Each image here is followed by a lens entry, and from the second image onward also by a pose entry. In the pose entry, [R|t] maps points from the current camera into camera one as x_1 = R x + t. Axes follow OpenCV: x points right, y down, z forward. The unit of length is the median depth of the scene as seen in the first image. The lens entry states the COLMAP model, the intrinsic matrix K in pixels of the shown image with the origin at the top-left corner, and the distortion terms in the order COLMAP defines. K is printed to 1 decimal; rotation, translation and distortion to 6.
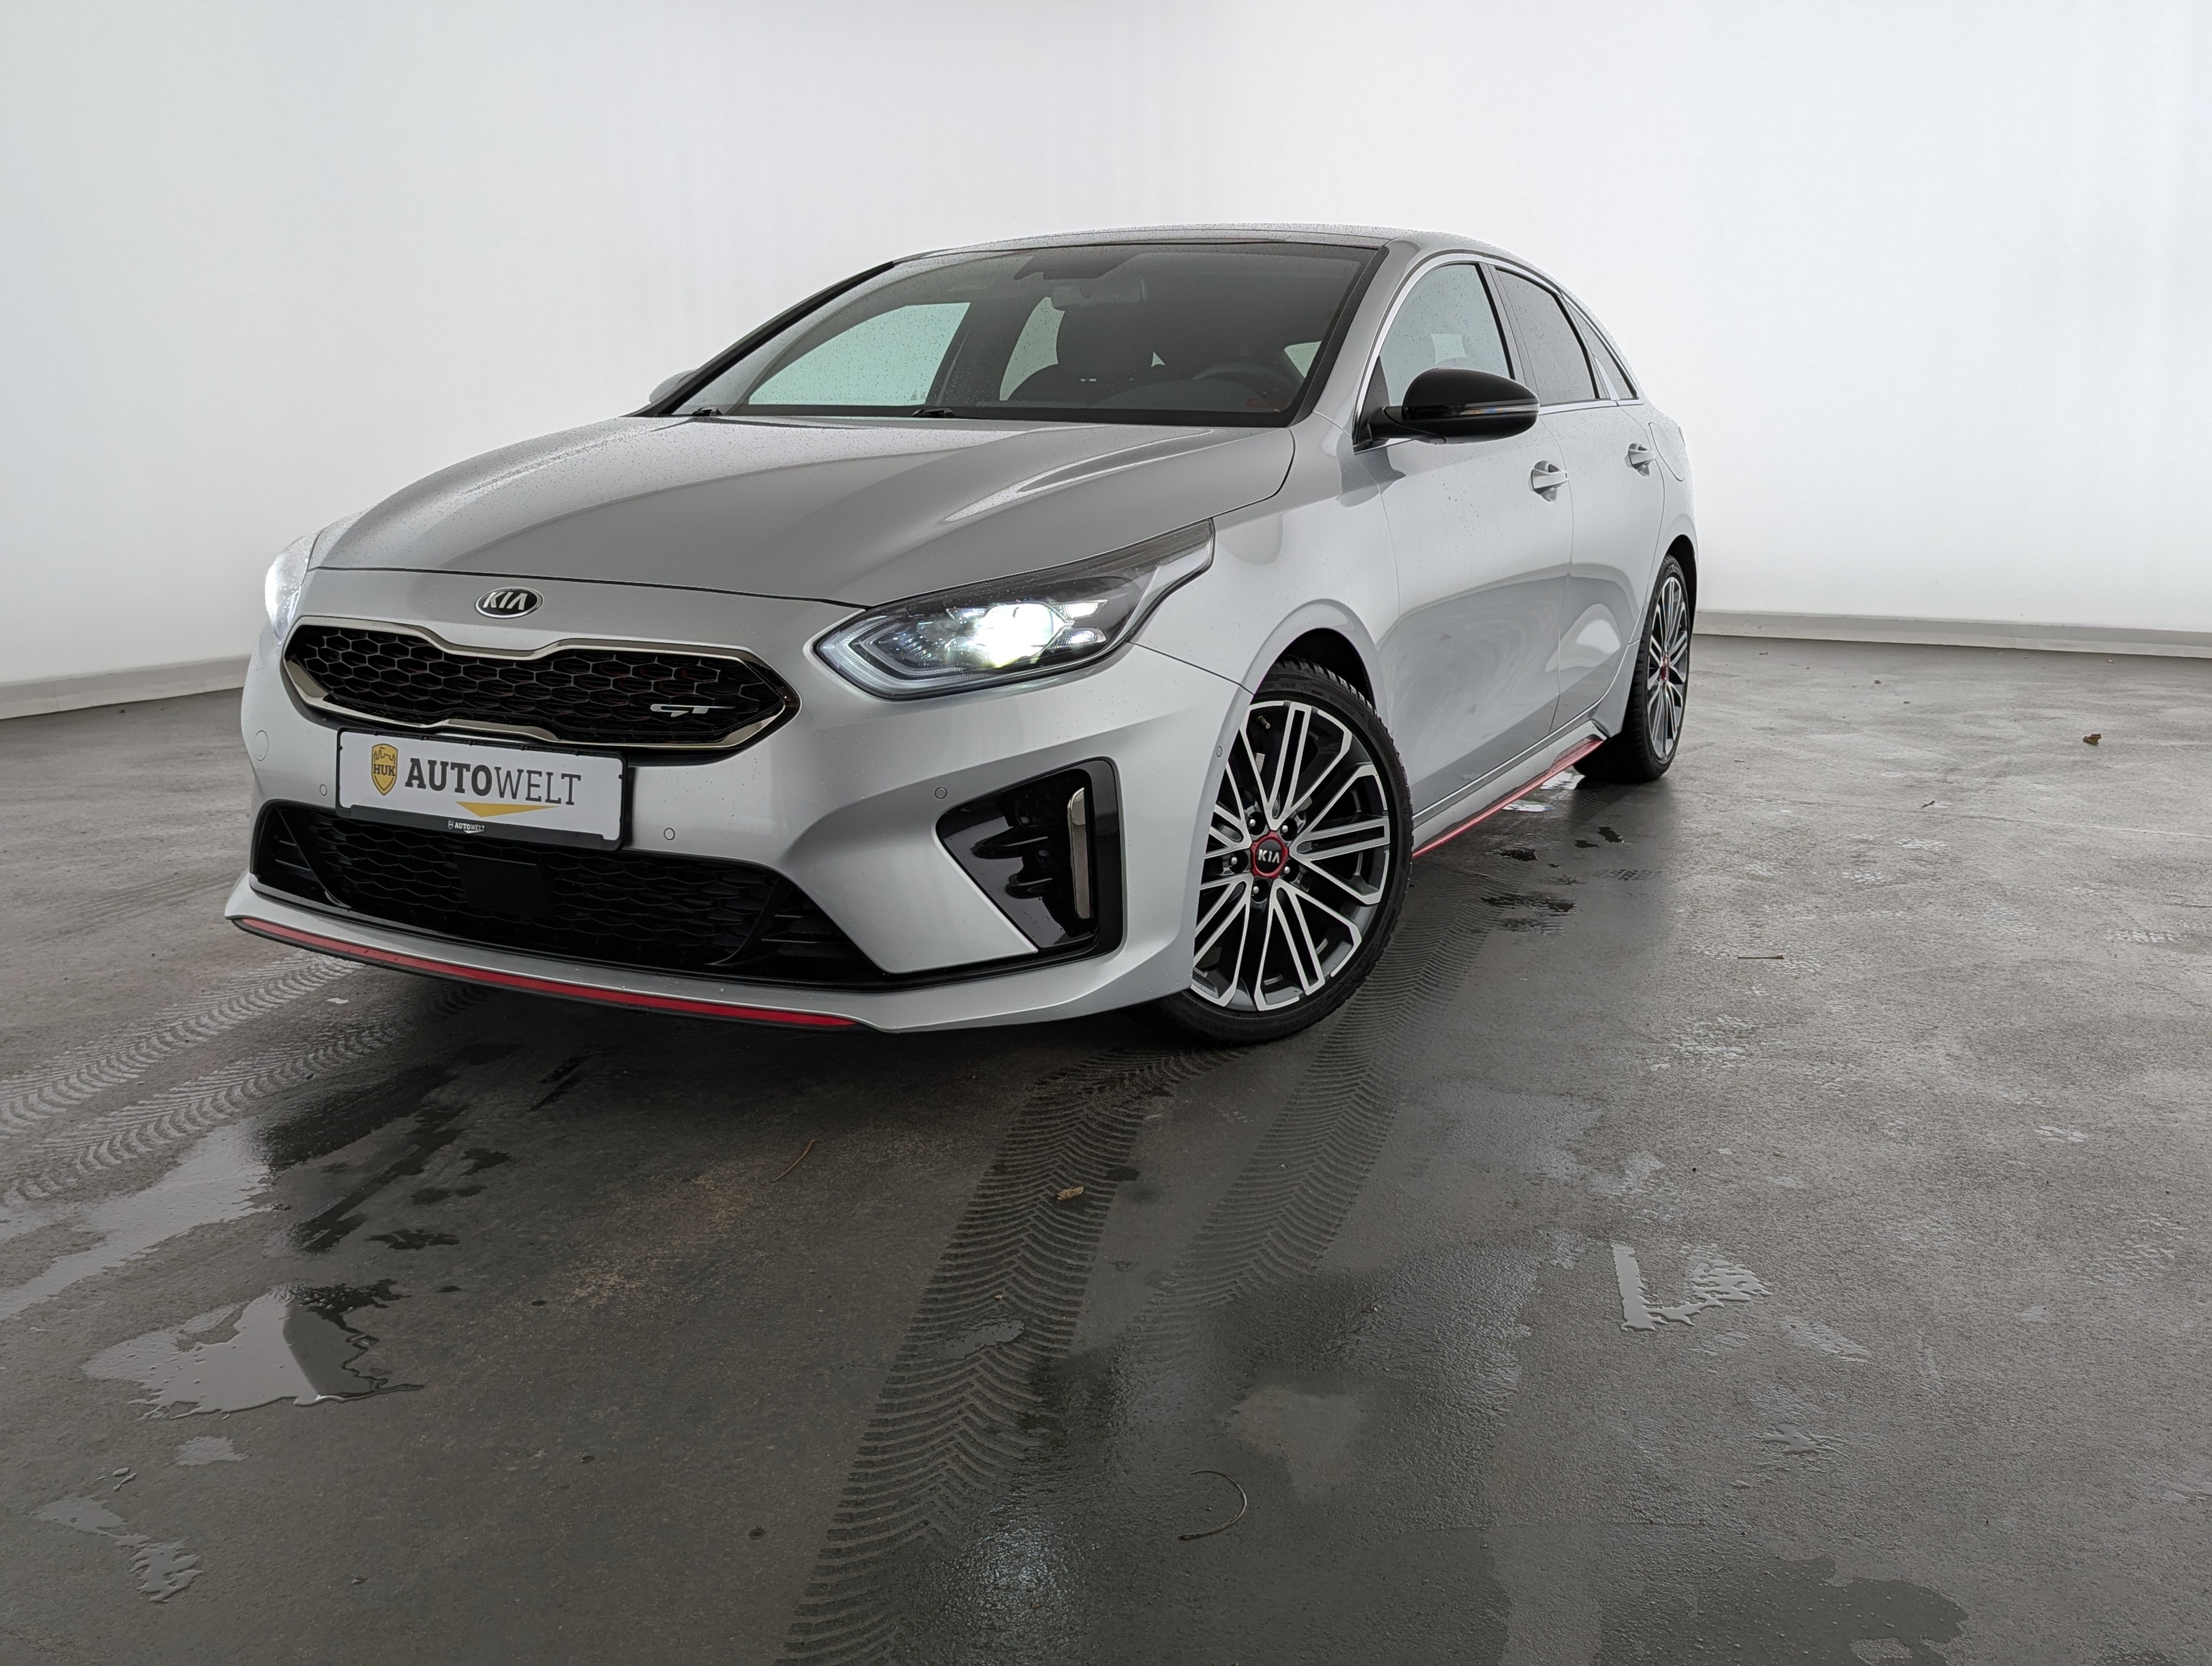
lens RADIAL K [[1499.8, 0, 1106.0], [0, 1499.8, 833.0], [0, 0, 1]] dist [0.004621, -0.004887]
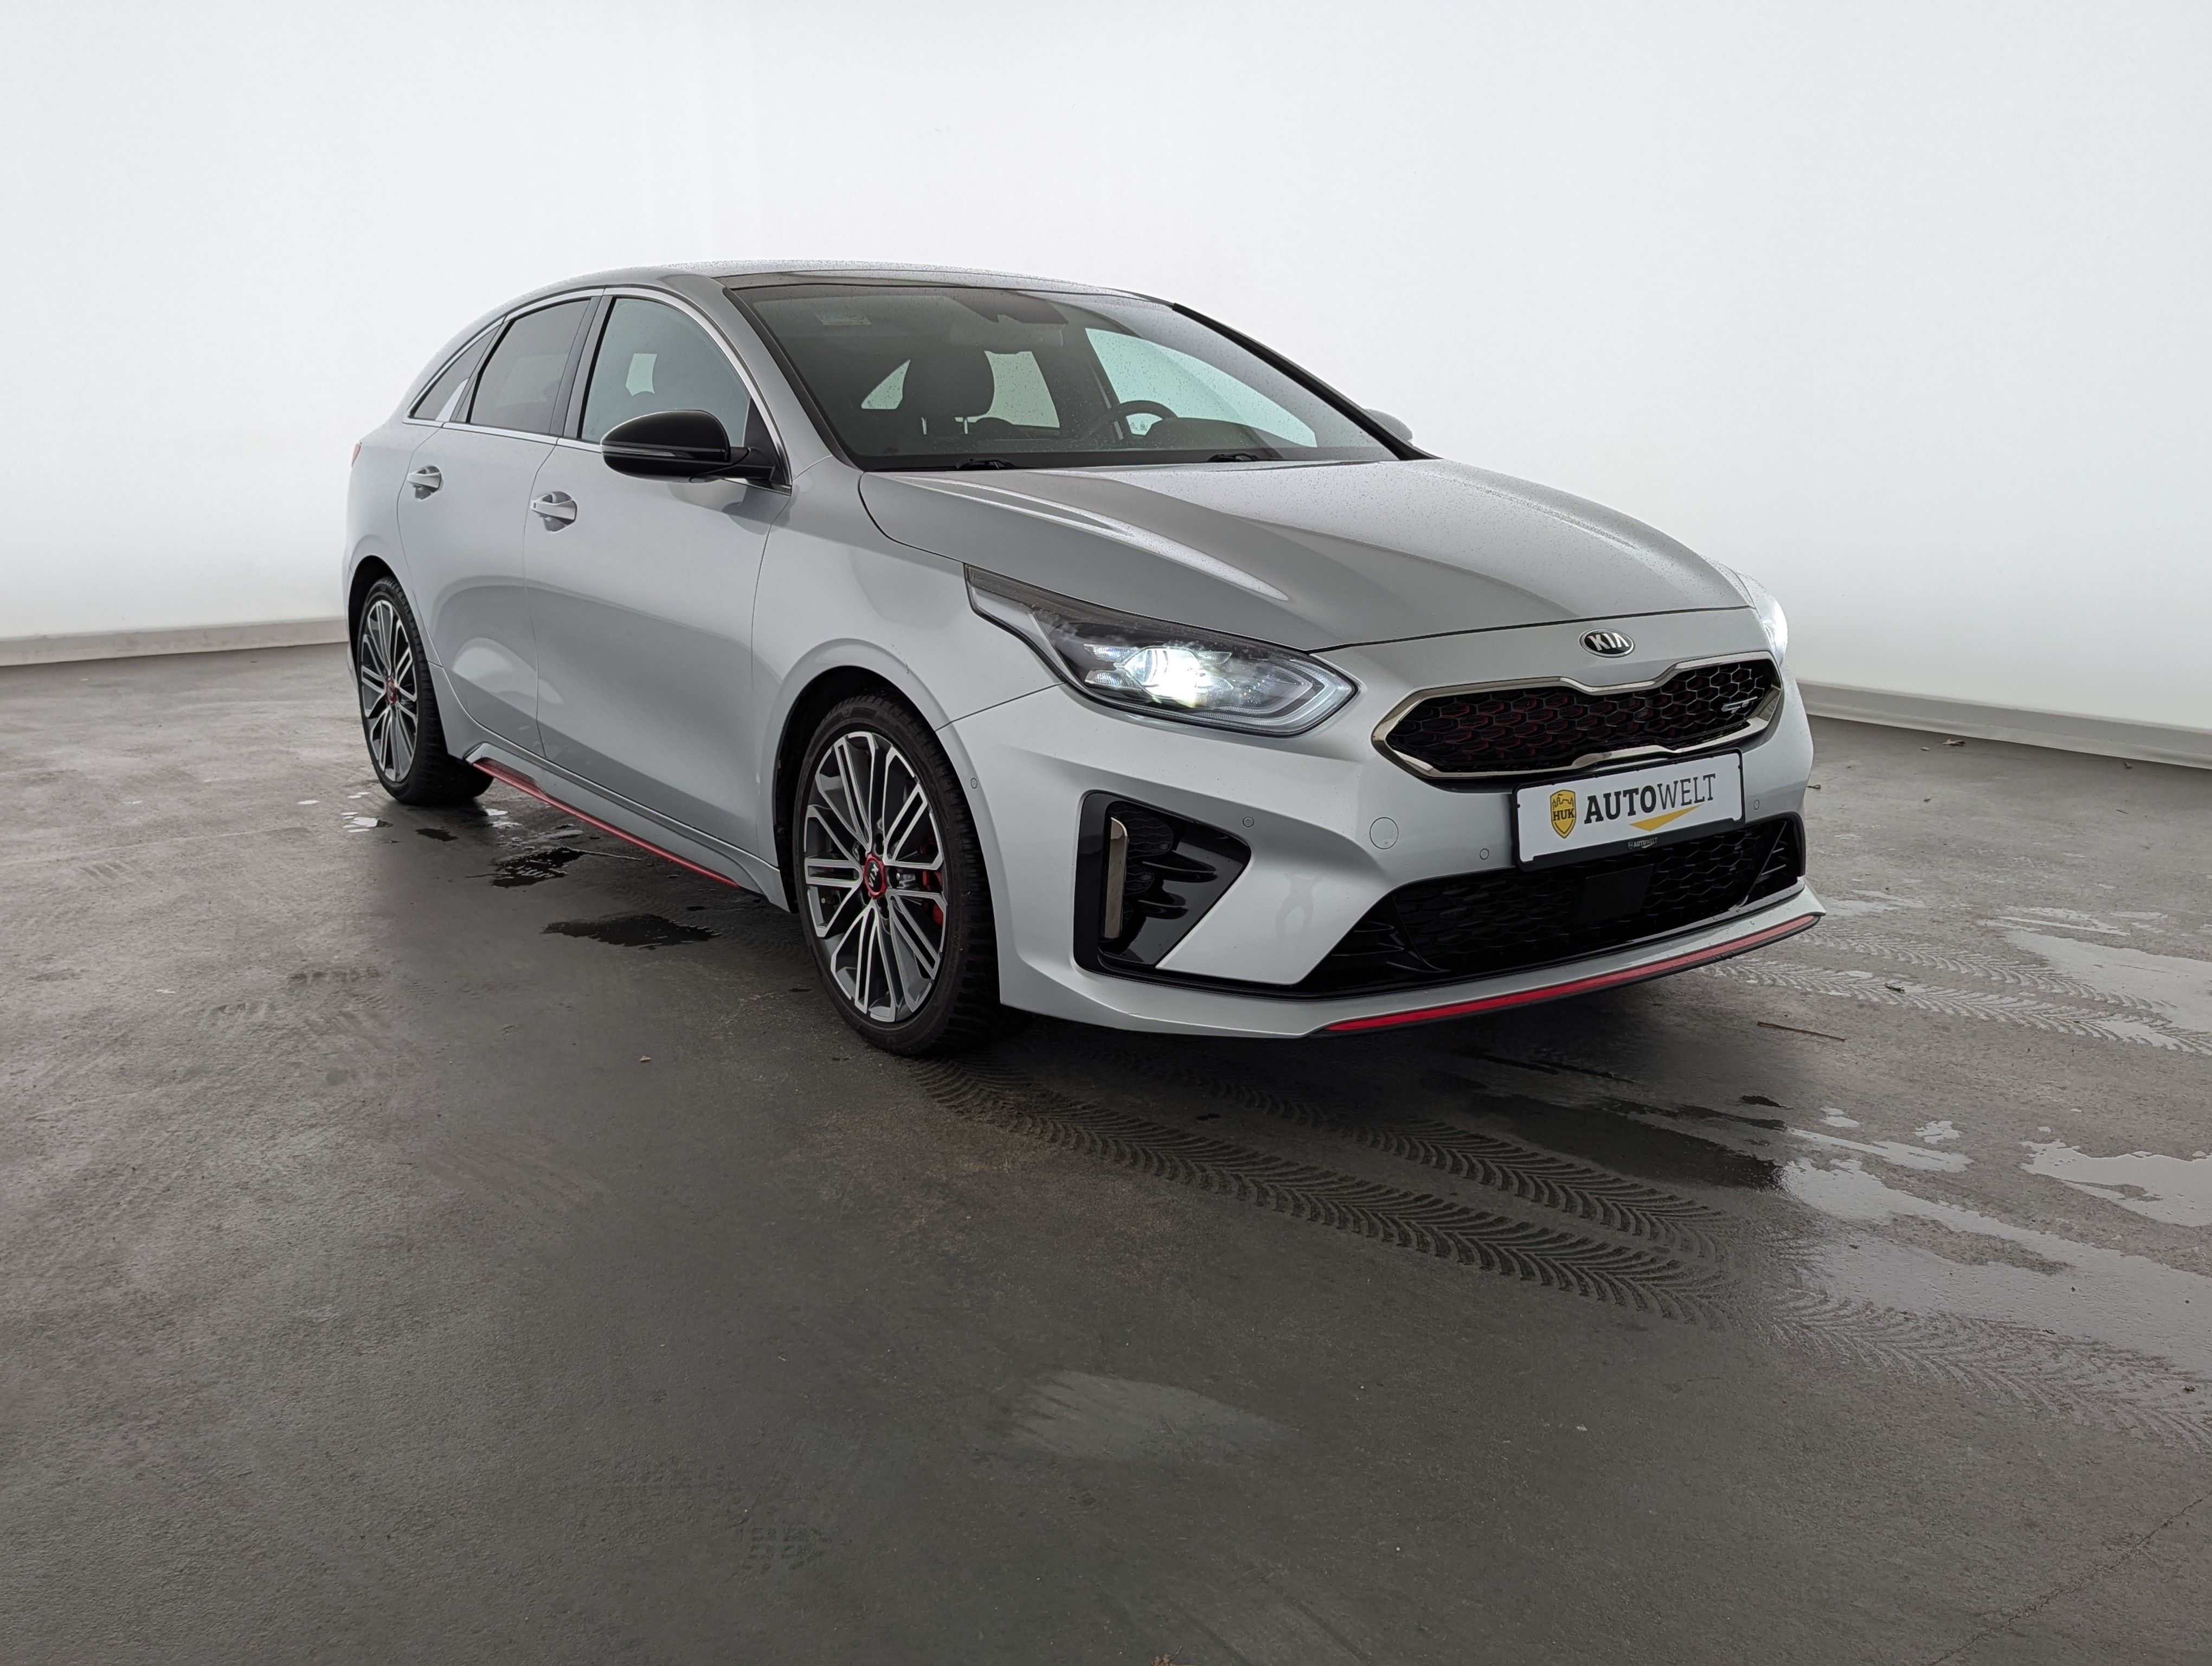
lens RADIAL K [[1499.8, 0, 1106.0], [0, 1499.8, 833.0], [0, 0, 1]] dist [0.004621, -0.004887]
pose [[0.595003, -0.207052, 0.776596, -1.535848], [0.207359, 0.973082, 0.100567, -0.208115], [-0.776514, 0.101196, 0.621920, 0.602028]]
